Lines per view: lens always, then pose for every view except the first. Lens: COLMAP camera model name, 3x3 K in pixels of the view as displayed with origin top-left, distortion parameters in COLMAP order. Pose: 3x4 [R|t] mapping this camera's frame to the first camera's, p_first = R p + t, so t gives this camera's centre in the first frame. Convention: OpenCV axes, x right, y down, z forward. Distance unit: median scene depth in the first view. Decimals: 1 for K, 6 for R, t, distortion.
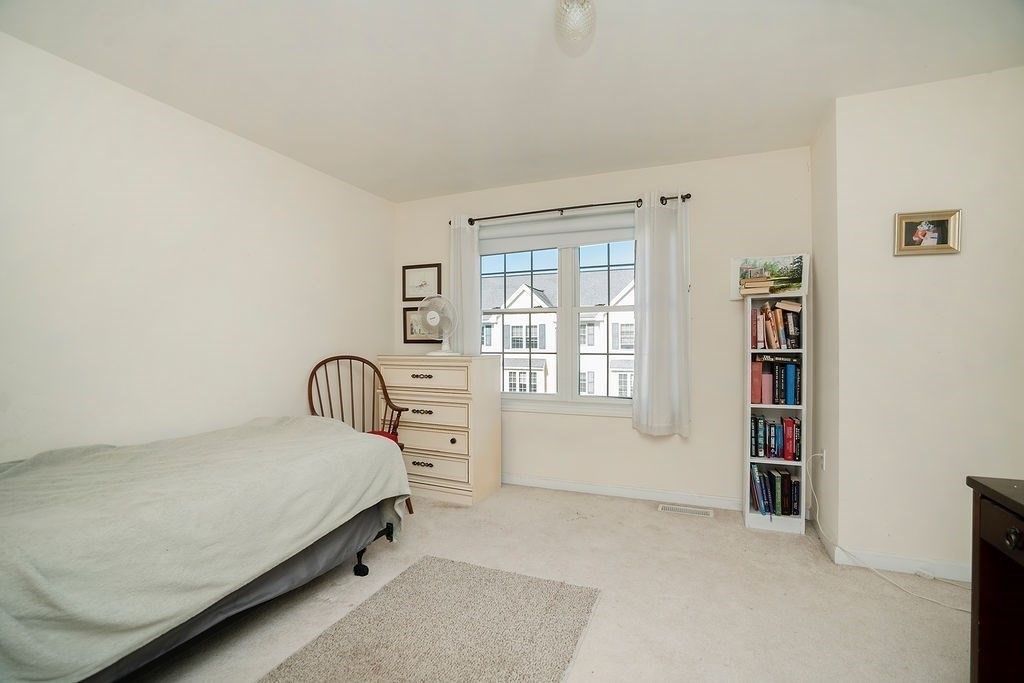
lens RADIAL K [[470.6, 0, 509.4], [0, 470.6, 344.0], [0, 0, 1]] dist [-0.061667, 0.024846]
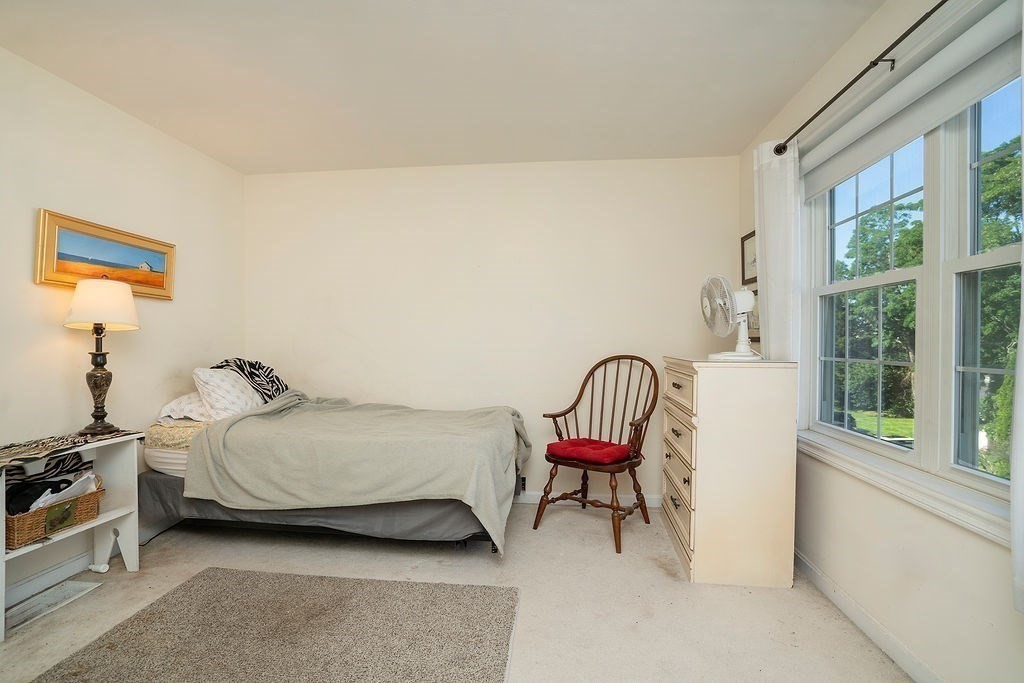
lens RADIAL K [[470.6, 0, 509.4], [0, 470.6, 344.0], [0, 0, 1]] dist [-0.061667, 0.024846]
pose [[0.280248, -0.005374, -0.959913, 0.488383], [0.000856, 0.999985, -0.005348, 0.008108], [0.959927, 0.000677, 0.280248, 0.571048]]
